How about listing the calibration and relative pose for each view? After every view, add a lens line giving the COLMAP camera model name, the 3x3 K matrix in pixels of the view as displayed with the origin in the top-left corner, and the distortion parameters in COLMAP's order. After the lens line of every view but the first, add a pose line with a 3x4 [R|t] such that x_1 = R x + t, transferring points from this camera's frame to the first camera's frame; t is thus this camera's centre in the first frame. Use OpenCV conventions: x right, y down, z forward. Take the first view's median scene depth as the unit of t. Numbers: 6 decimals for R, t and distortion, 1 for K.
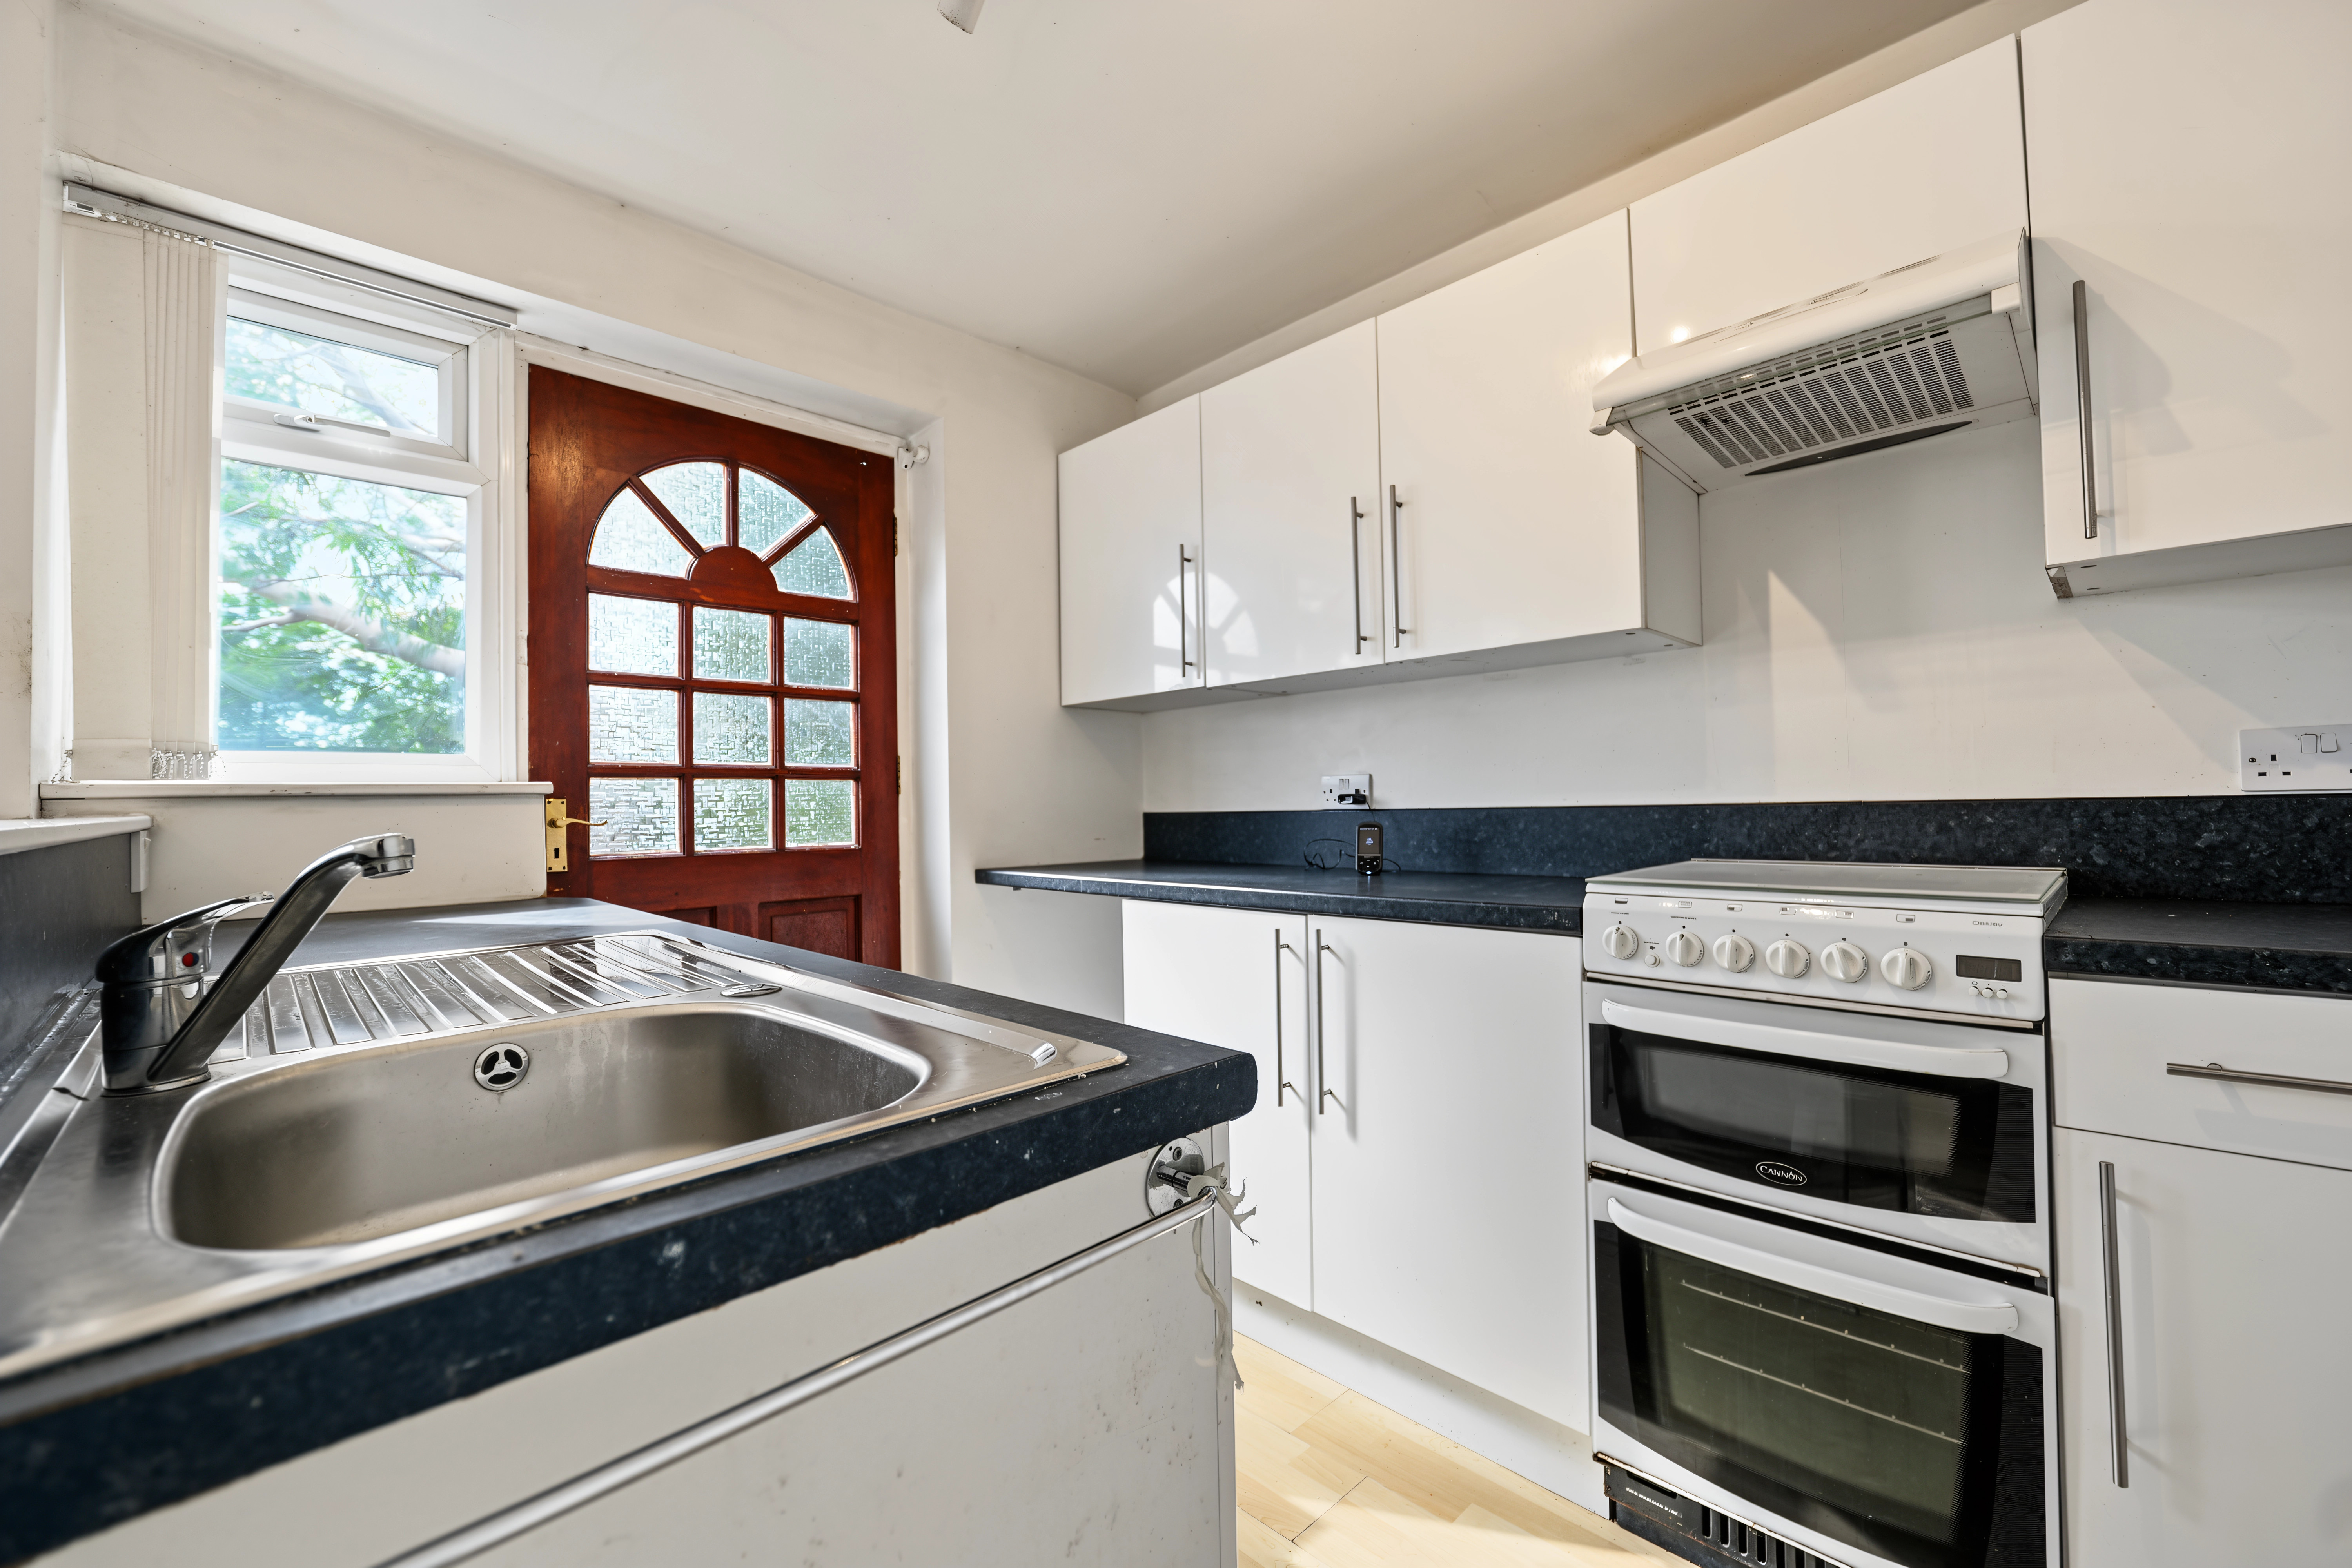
lens RADIAL K [[946.4, 0, 1180.2], [0, 946.4, 789.0], [0, 0, 1]] dist [-0.013498, 0.000049]
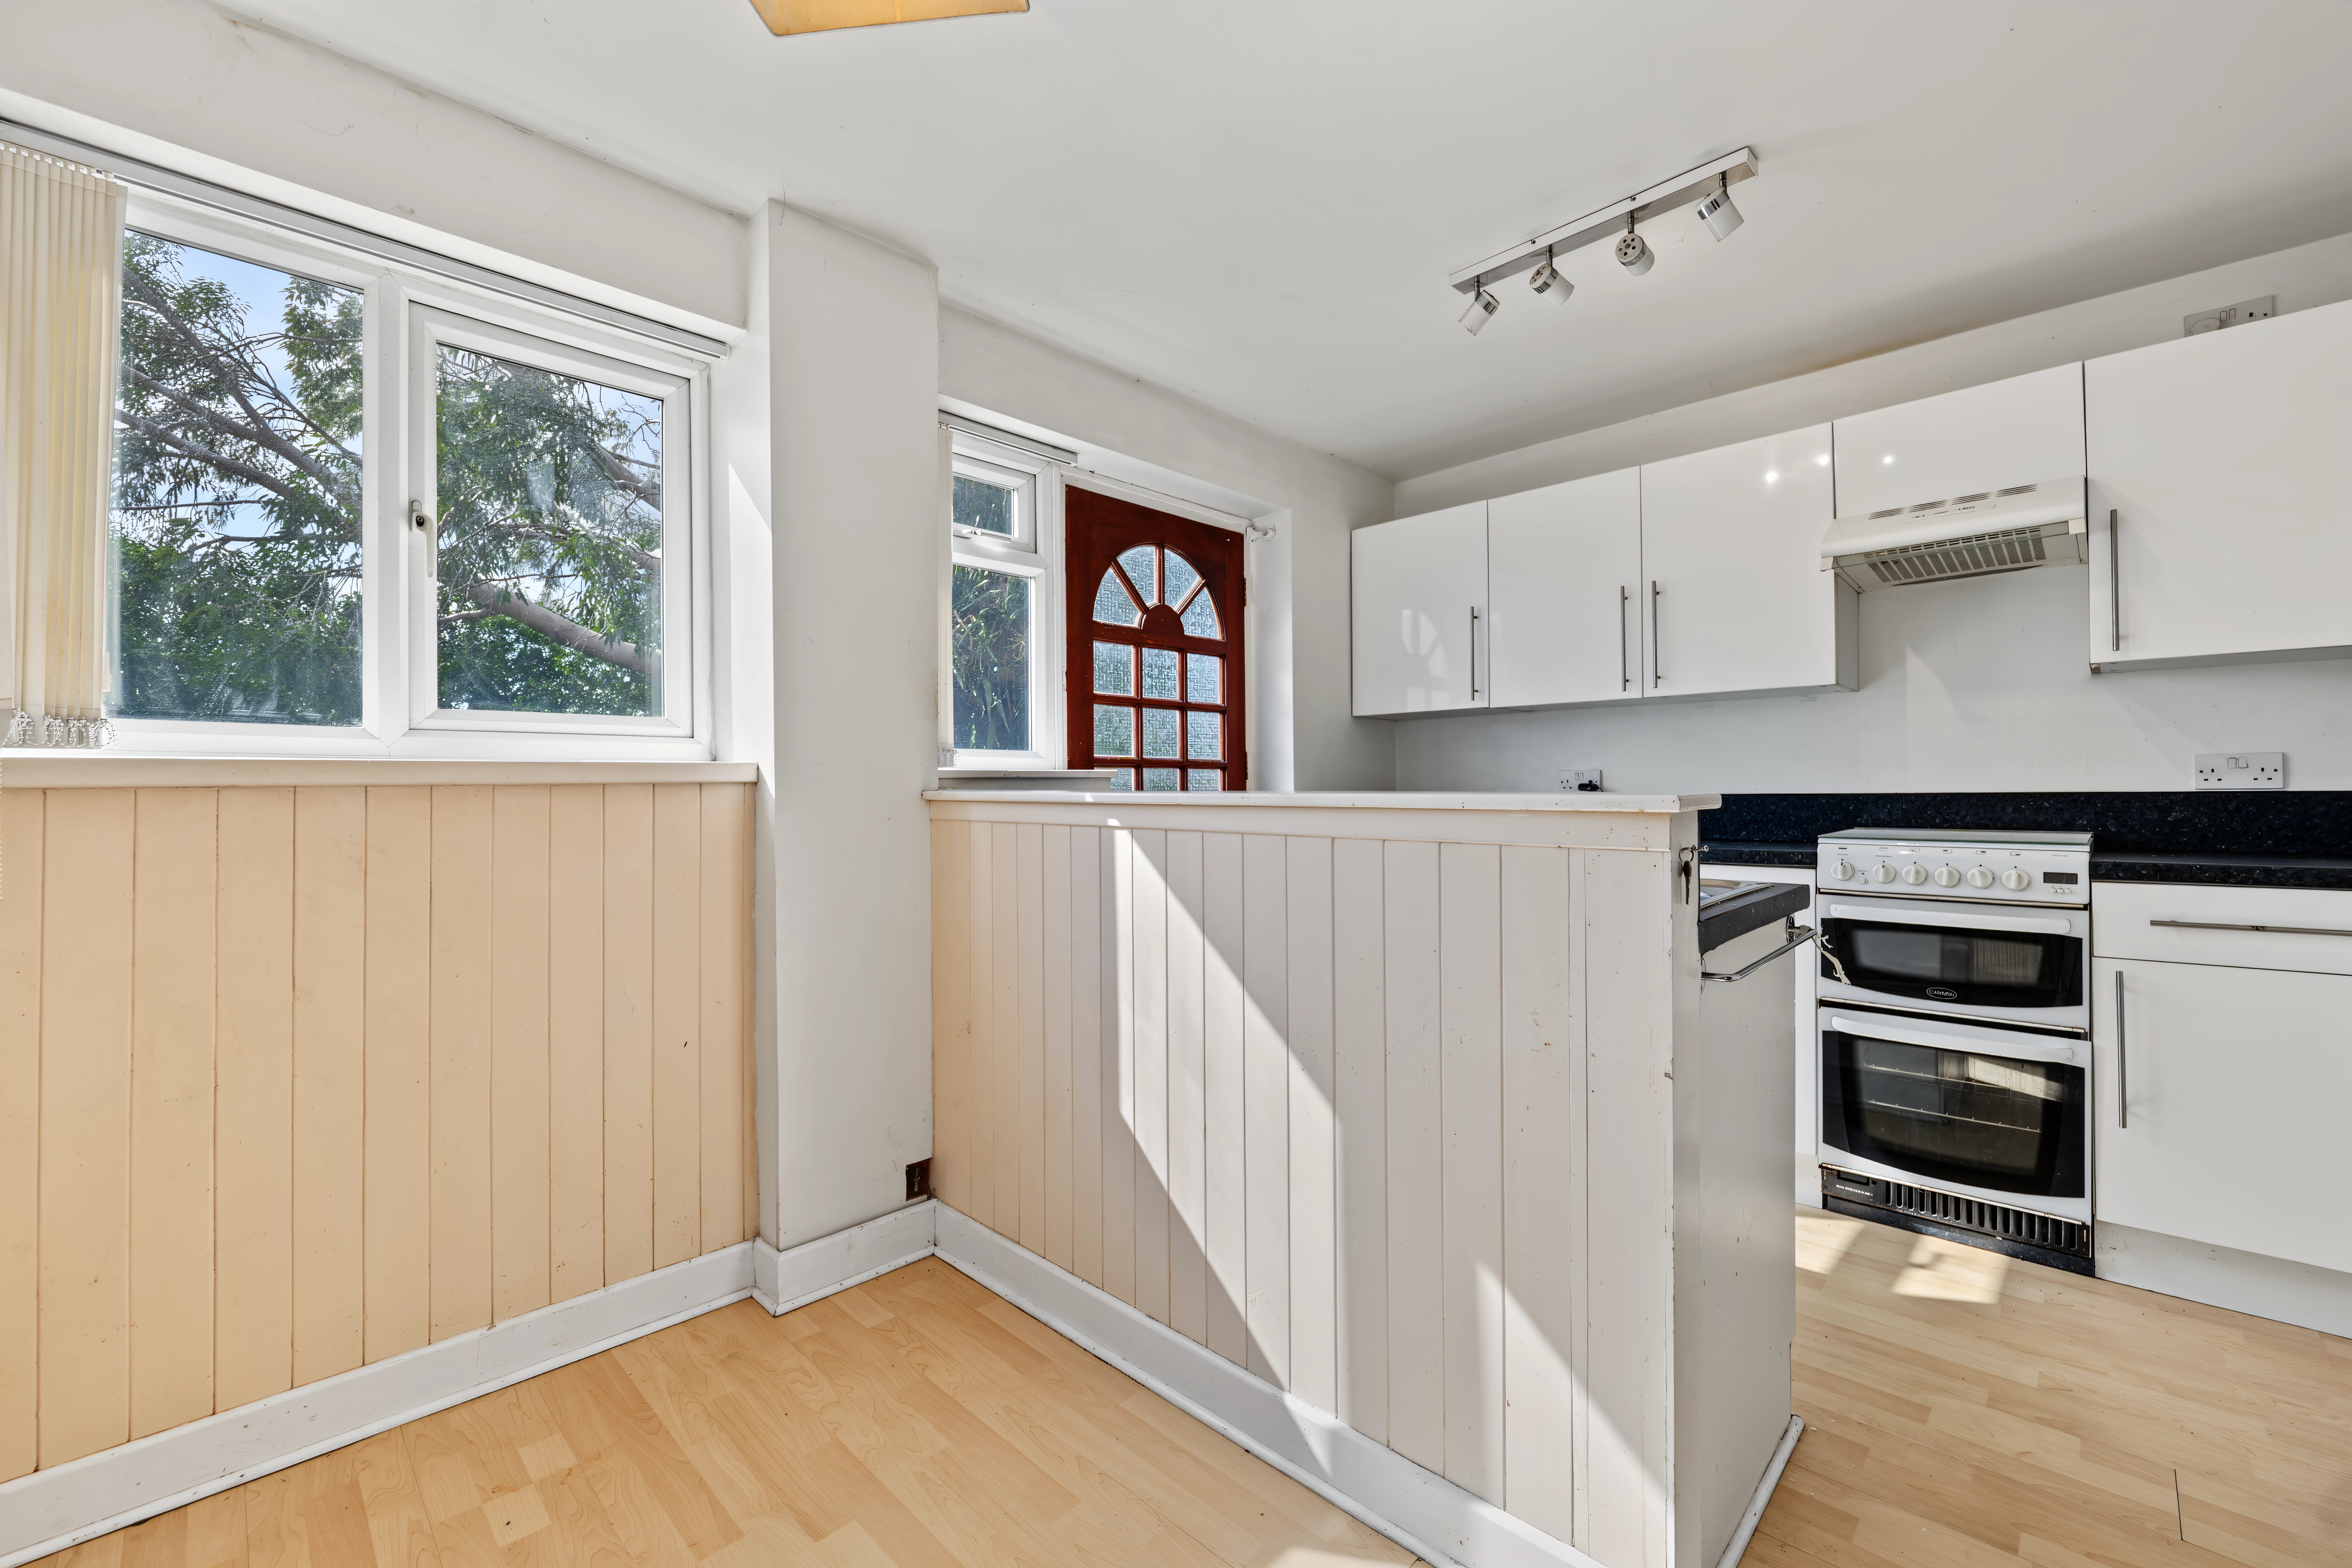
lens RADIAL K [[946.4, 0, 1180.2], [0, 946.4, 789.0], [0, 0, 1]] dist [-0.013498, 0.000049]
pose [[0.999888, 0.011277, 0.009826, -0.660363], [-0.011431, 0.999811, 0.015741, -0.003108], [-0.009647, -0.015851, 0.999828, -0.617585]]
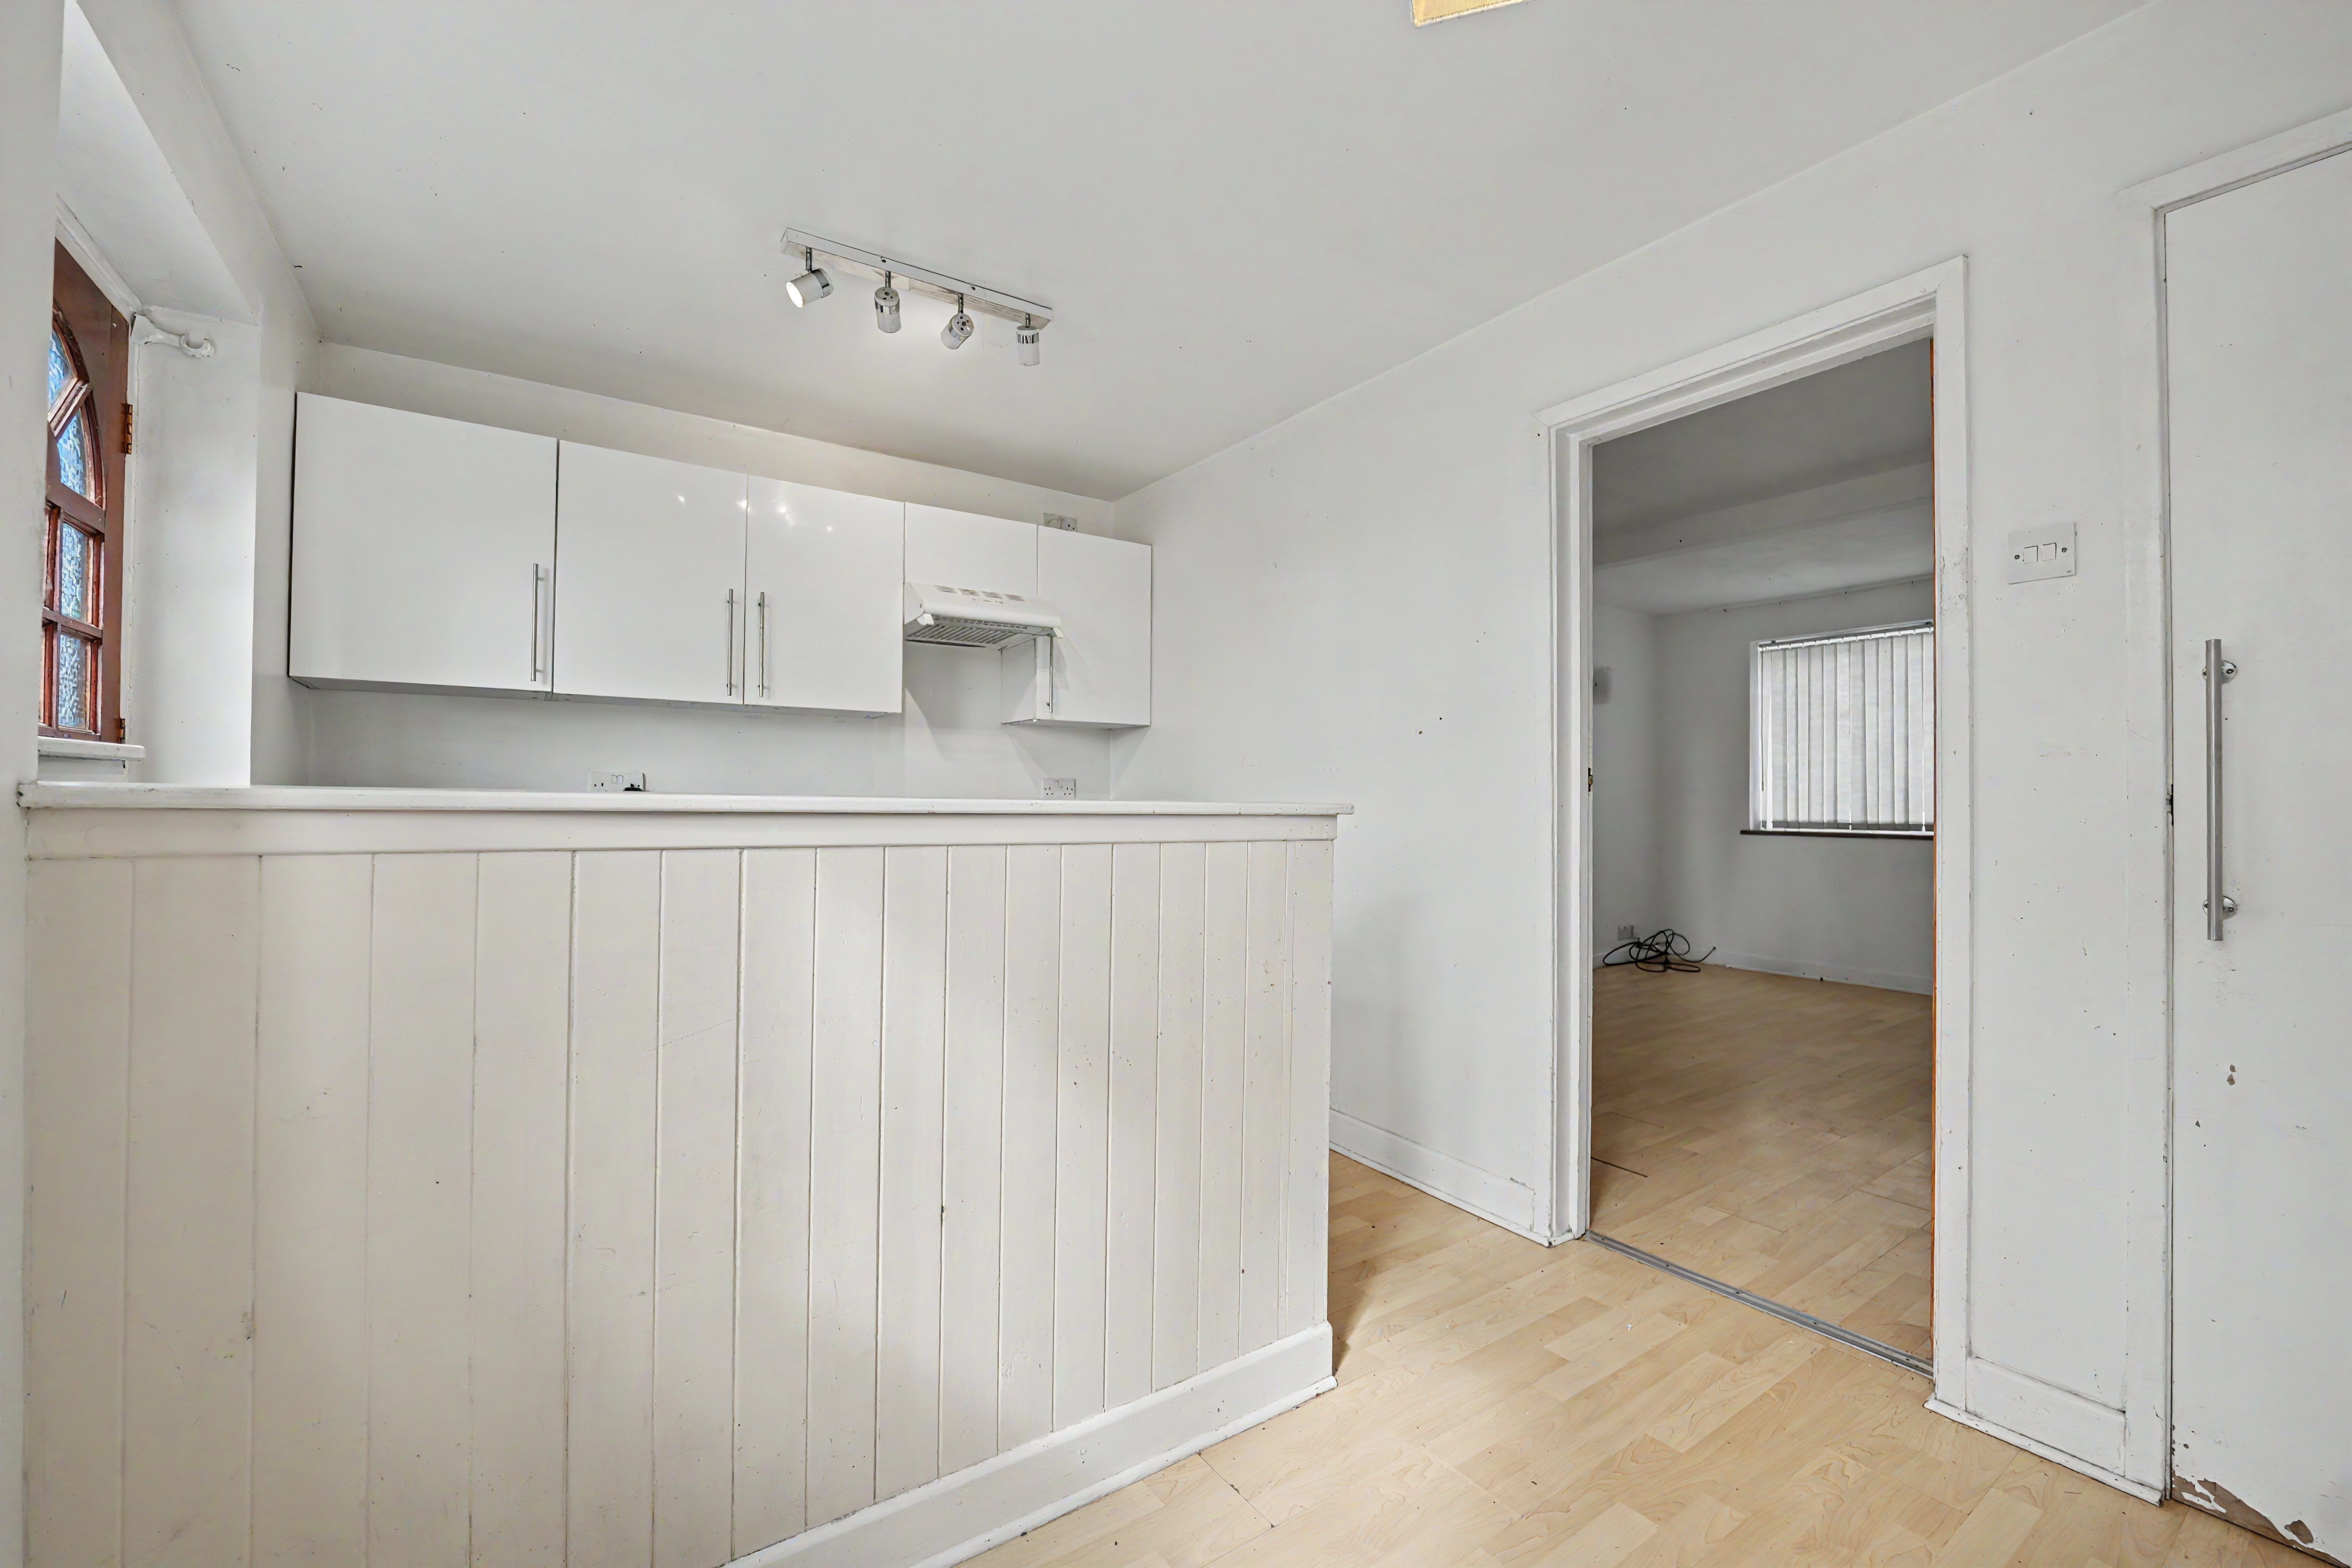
lens RADIAL K [[946.4, 0, 1180.2], [0, 946.4, 789.0], [0, 0, 1]] dist [-0.013498, 0.000049]
pose [[0.184371, 0.029597, 0.982411, -1.411046], [-0.032180, 0.999192, -0.024064, 0.020670], [-0.982330, -0.027177, 0.185175, 0.036226]]
